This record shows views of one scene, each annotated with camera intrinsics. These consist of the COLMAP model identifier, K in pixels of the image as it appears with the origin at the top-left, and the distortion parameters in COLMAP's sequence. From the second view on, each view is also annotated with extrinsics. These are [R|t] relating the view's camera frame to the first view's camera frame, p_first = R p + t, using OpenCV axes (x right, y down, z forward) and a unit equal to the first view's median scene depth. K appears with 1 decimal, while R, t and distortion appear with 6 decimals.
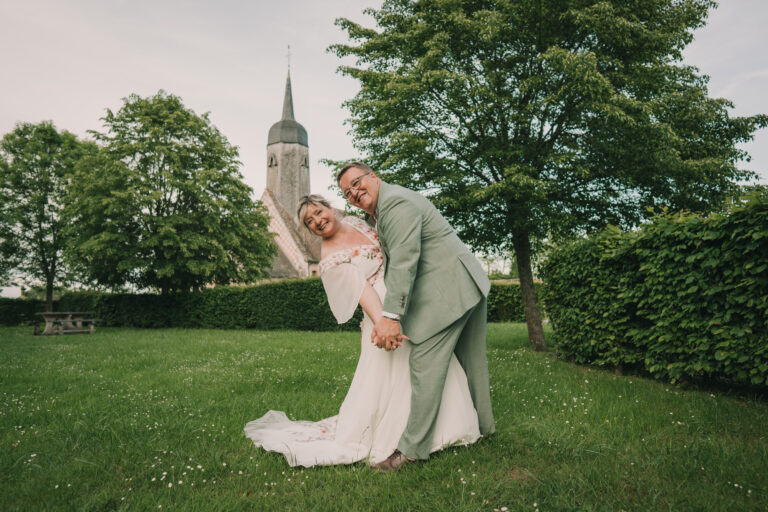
lens RADIAL K [[543.7, 0, 381.3], [0, 543.7, 252.9], [0, 0, 1]] dist [-0.026343, 0.017074]
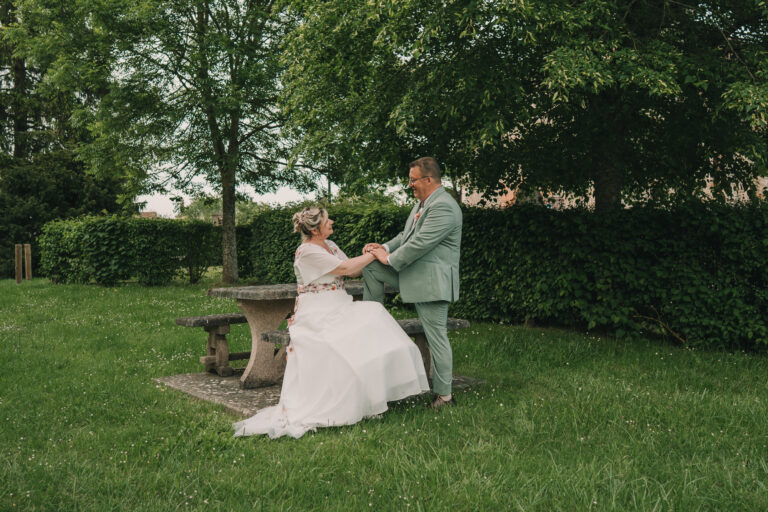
lens RADIAL K [[765.7, 0, 380.9], [0, 765.7, 256.0], [0, 0, 1]] dist [0.010669, 0.000000]
pose [[0.944095, 0.015572, -0.329306, -0.503625], [0.029628, 0.990834, 0.131797, 0.059500], [0.328340, -0.134185, 0.934980, 0.779428]]
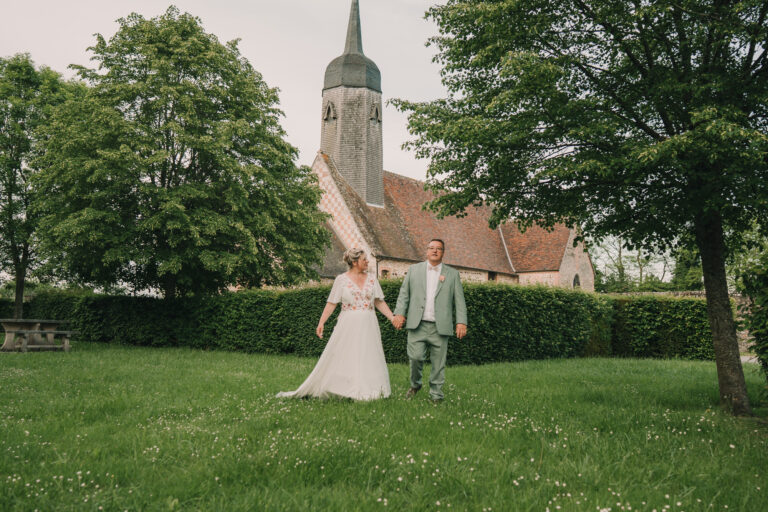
lens RADIAL K [[765.7, 0, 385.7], [0, 765.7, 251.2], [0, 0, 1]] dist [0.010669, 0.000000]
pose [[0.991785, 0.024552, -0.125538, 0.001080], [-0.023608, 0.999681, 0.009002, -0.000461], [0.125719, -0.005964, 0.992048, 0.068932]]
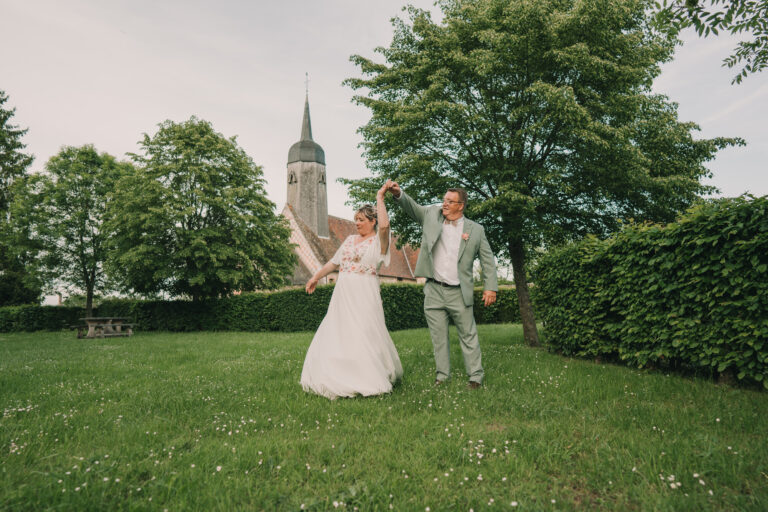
lens RADIAL K [[509.5, 0, 399.8], [0, 509.5, 245.9], [0, 0, 1]] dist [-0.035384, -0.002641]
pose [[0.999882, -0.009027, 0.012458, 0.002702], [0.009422, 0.999445, -0.031966, 0.002637], [-0.012162, 0.032080, 0.999411, -0.048067]]
